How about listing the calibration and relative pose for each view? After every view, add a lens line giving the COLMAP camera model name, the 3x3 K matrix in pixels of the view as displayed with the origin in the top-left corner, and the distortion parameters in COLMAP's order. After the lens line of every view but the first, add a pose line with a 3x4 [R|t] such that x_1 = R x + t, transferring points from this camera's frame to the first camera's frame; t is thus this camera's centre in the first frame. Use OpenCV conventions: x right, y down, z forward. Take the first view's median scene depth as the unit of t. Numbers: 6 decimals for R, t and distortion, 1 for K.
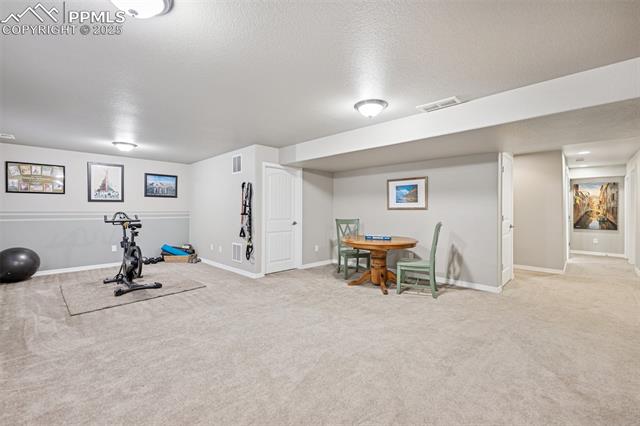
lens RADIAL K [[272.8, 0, 321.8], [0, 272.8, 206.8], [0, 0, 1]] dist [-0.000605, -0.000078]
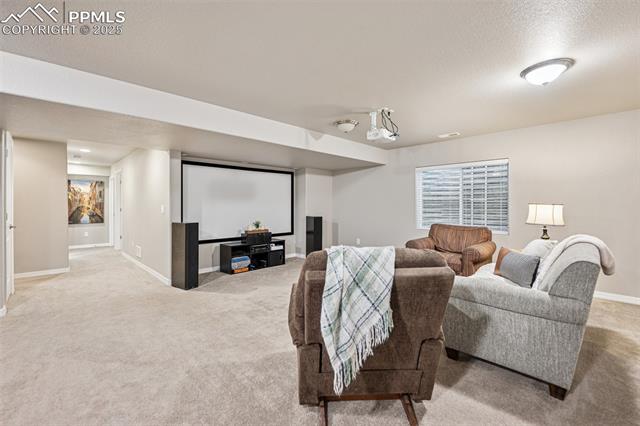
lens RADIAL K [[272.8, 0, 321.8], [0, 272.8, 206.8], [0, 0, 1]] dist [-0.000605, -0.000078]
pose [[0.023152, -0.010244, 0.999679, -0.062378], [-0.006791, 0.999923, 0.010403, -0.000534], [-0.999709, -0.007030, 0.023080, 0.071482]]
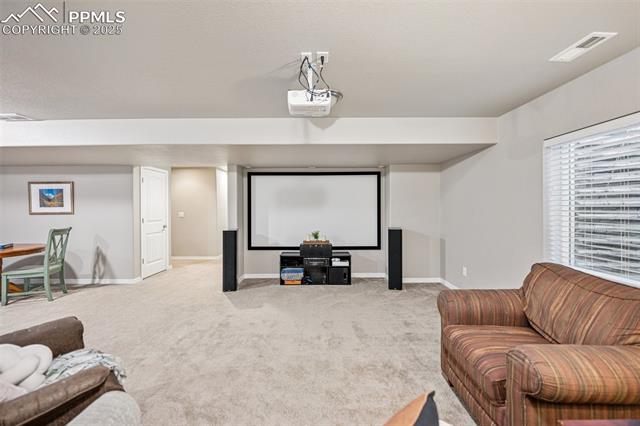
lens RADIAL K [[272.8, 0, 321.8], [0, 272.8, 206.8], [0, 0, 1]] dist [-0.000605, -0.000078]
pose [[0.724242, -0.003140, 0.689539, 0.322339], [0.000058, 0.999990, 0.004493, -0.019887], [-0.689546, -0.003214, 0.724235, -0.332788]]
